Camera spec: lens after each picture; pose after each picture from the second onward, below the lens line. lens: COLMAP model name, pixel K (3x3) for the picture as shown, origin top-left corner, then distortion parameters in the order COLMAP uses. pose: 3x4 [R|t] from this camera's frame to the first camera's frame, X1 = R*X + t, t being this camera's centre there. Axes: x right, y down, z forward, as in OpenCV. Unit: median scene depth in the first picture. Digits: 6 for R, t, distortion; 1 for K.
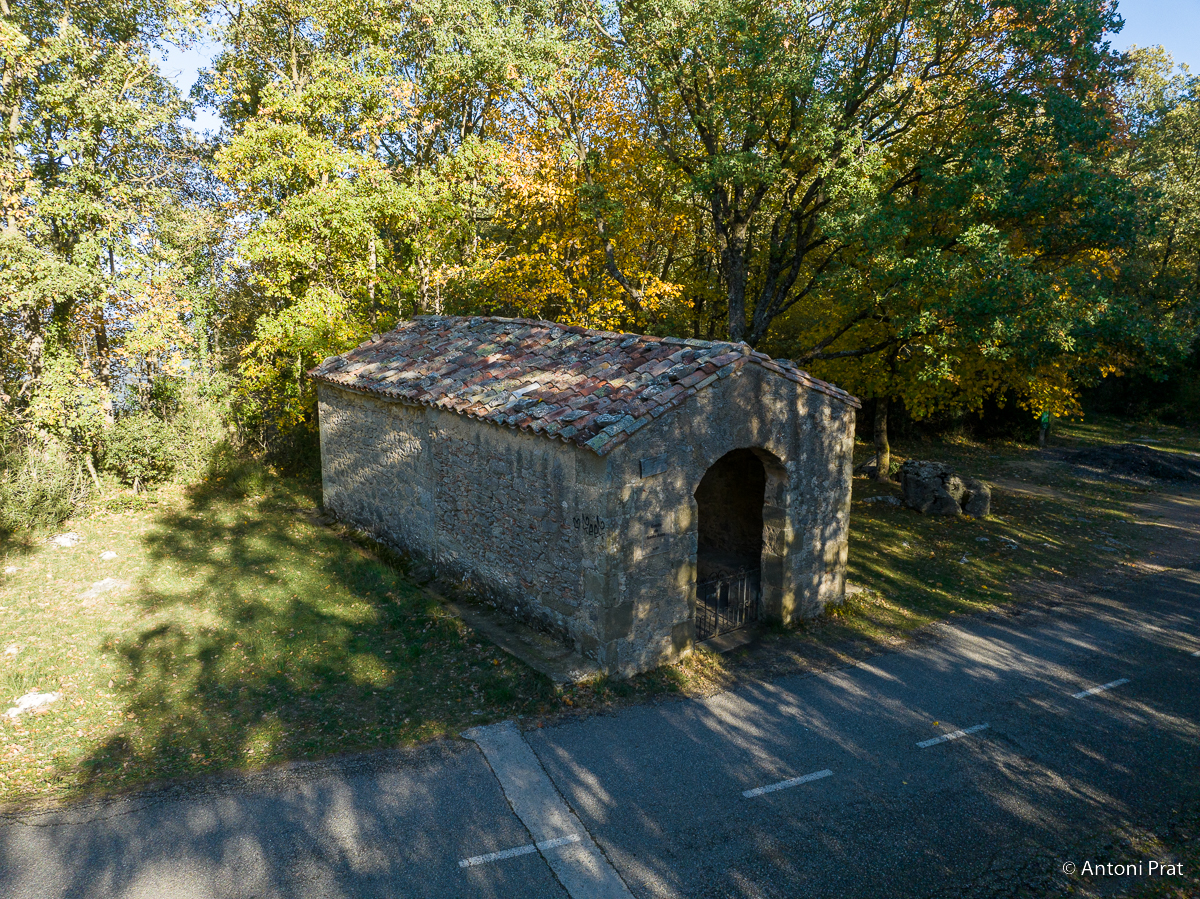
lens RADIAL K [[839.4, 0, 600.0], [0, 839.4, 449.5], [0, 0, 1]] dist [-0.038822, 0.003597]
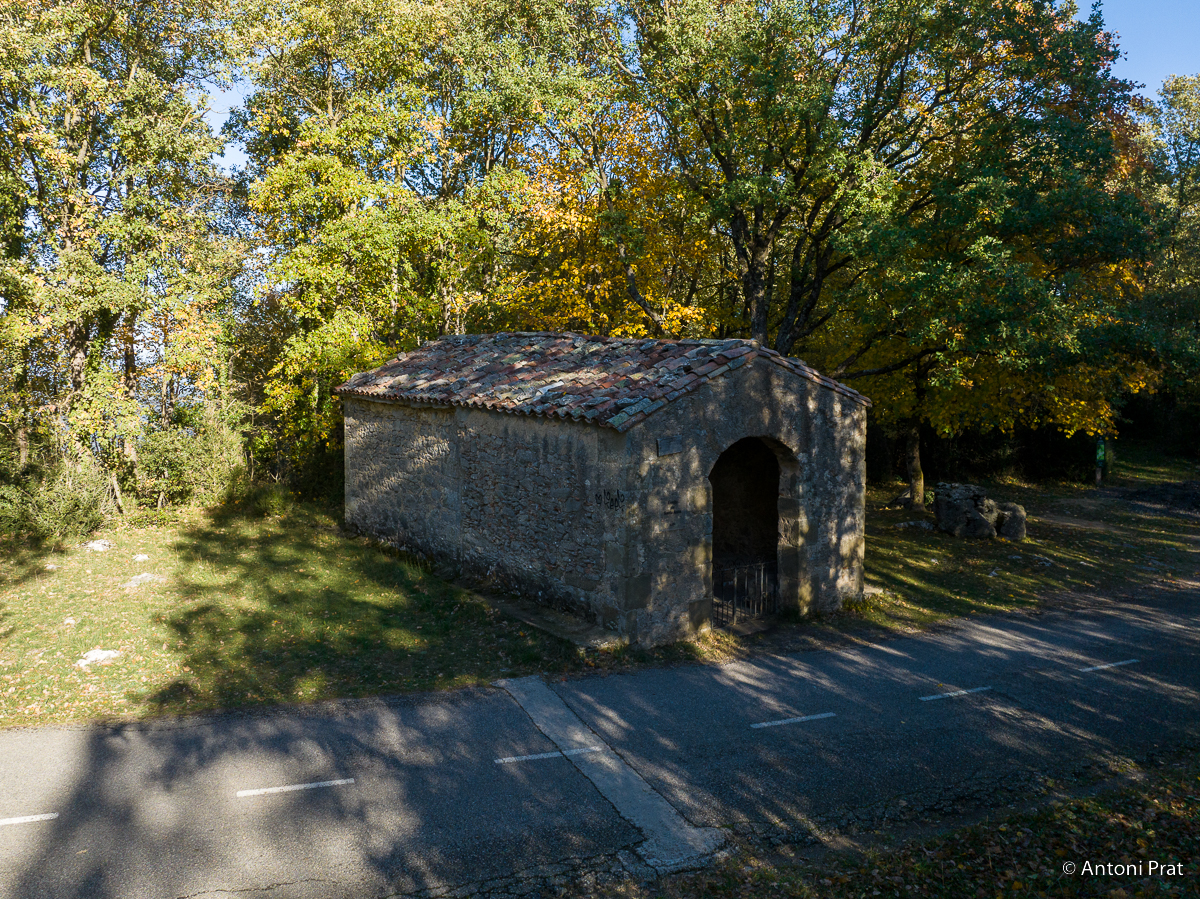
lens RADIAL K [[949.0, 0, 579.7], [0, 949.0, 392.1], [0, 0, 1]] dist [-0.036154, -0.004730]
pose [[0.998954, -0.000714, -0.045729, 0.002863], [-0.005563, 0.990558, -0.136984, 0.090797], [0.045395, 0.137095, 0.989517, -0.175124]]
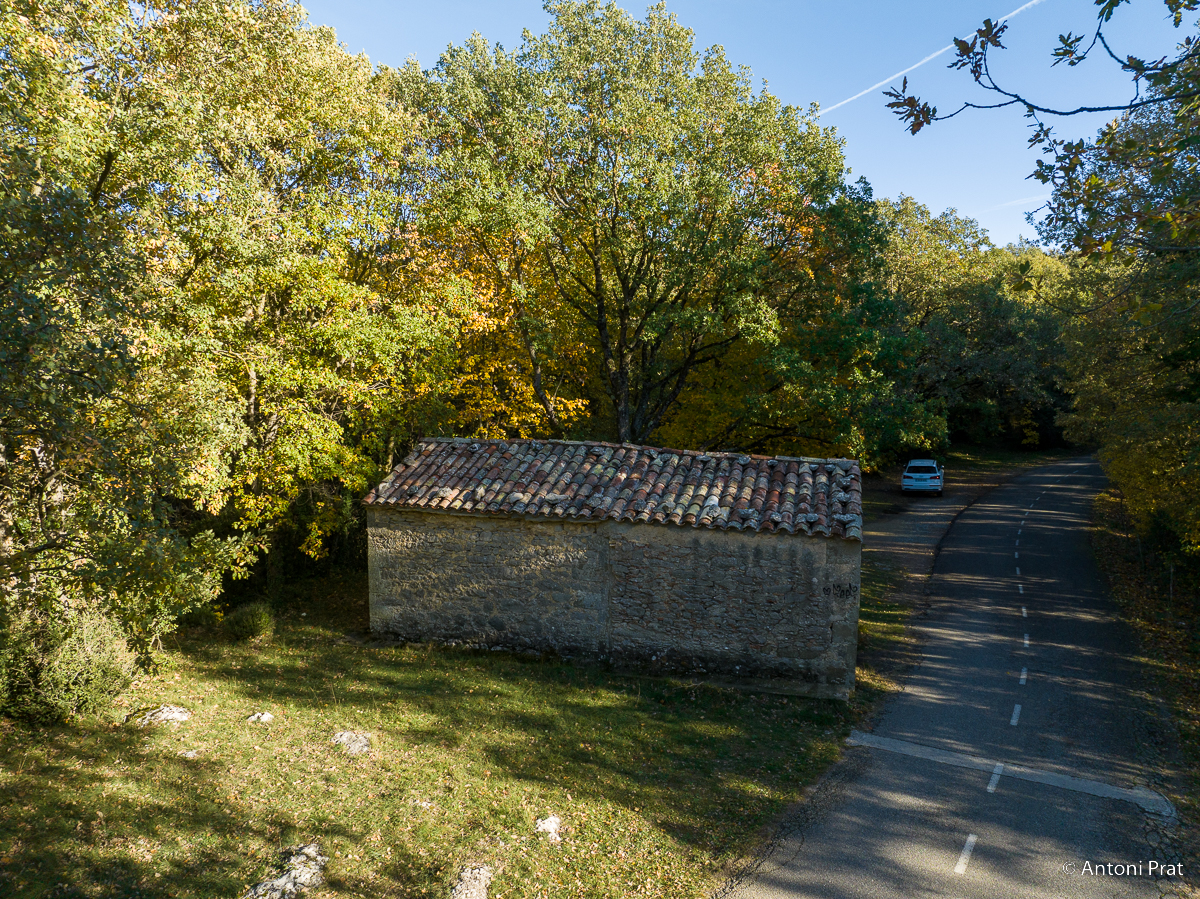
lens RADIAL K [[839.4, 0, 600.0], [0, 839.4, 449.5], [0, 0, 1]] dist [-0.038822, 0.003597]
pose [[0.822343, -0.052609, 0.566555, -0.890998], [0.099417, 0.993685, -0.052029, -0.092642], [-0.560239, 0.099111, 0.822380, -0.001046]]
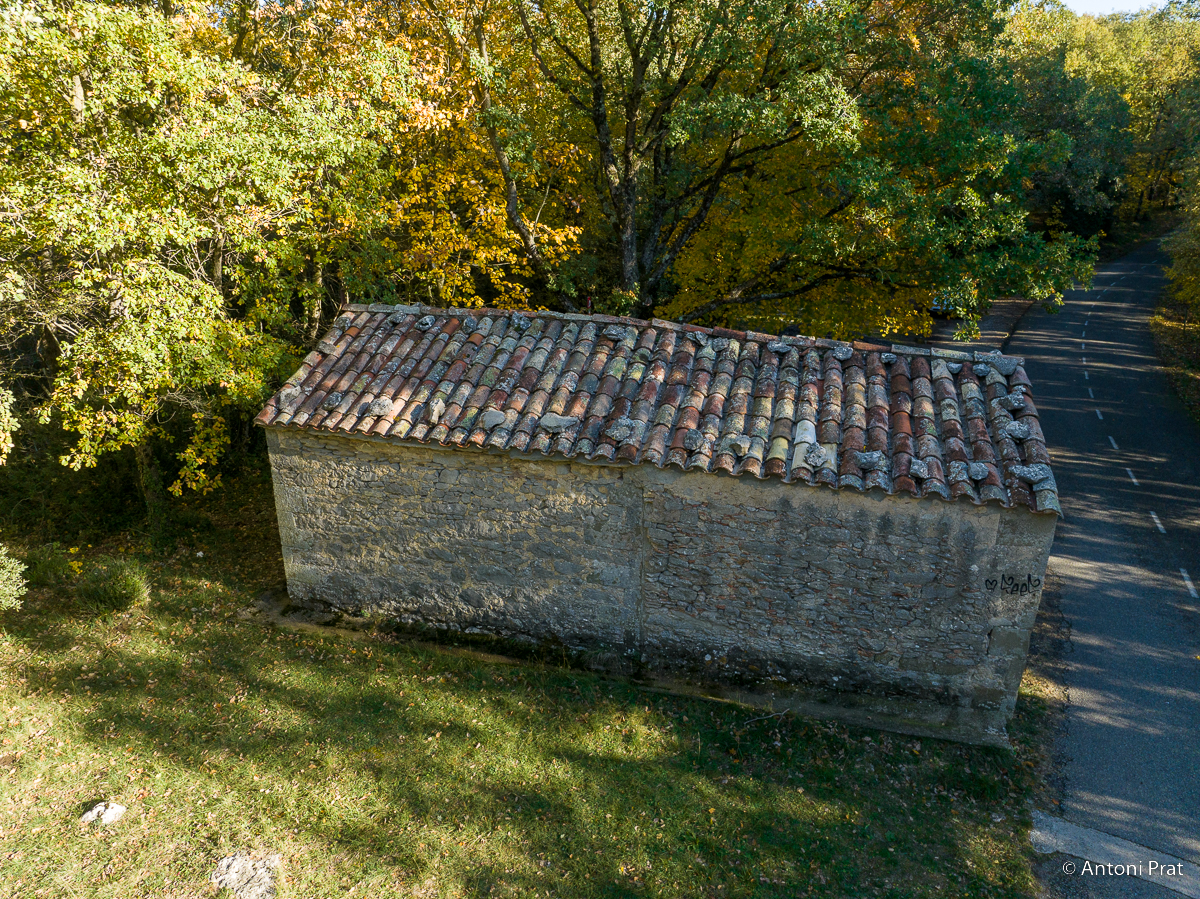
lens RADIAL K [[839.4, 0, 600.0], [0, 839.4, 449.5], [0, 0, 1]] dist [-0.038822, 0.003597]
pose [[0.797316, -0.204921, 0.567710, -0.665472], [0.105988, 0.973520, 0.202549, -0.223702], [-0.594183, -0.101325, 0.797922, 0.408841]]
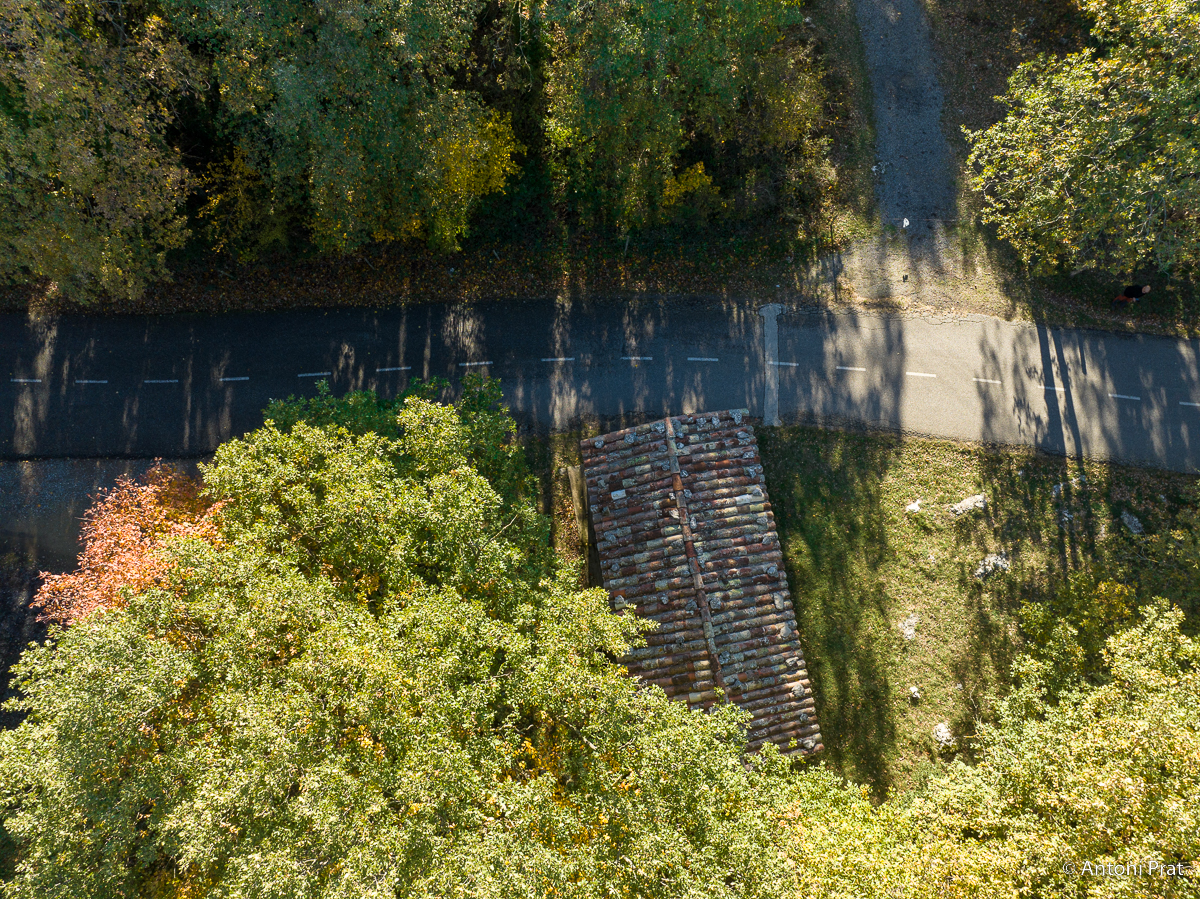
lens RADIAL K [[839.4, 0, 600.0], [0, 839.4, 449.5], [0, 0, 1]] dist [-0.038822, 0.003597]
pose [[-0.893477, -0.441882, 0.080252, 0.099404], [0.059265, 0.061121, 0.996369, -1.910063], [-0.445182, 0.894989, -0.028422, 1.001002]]
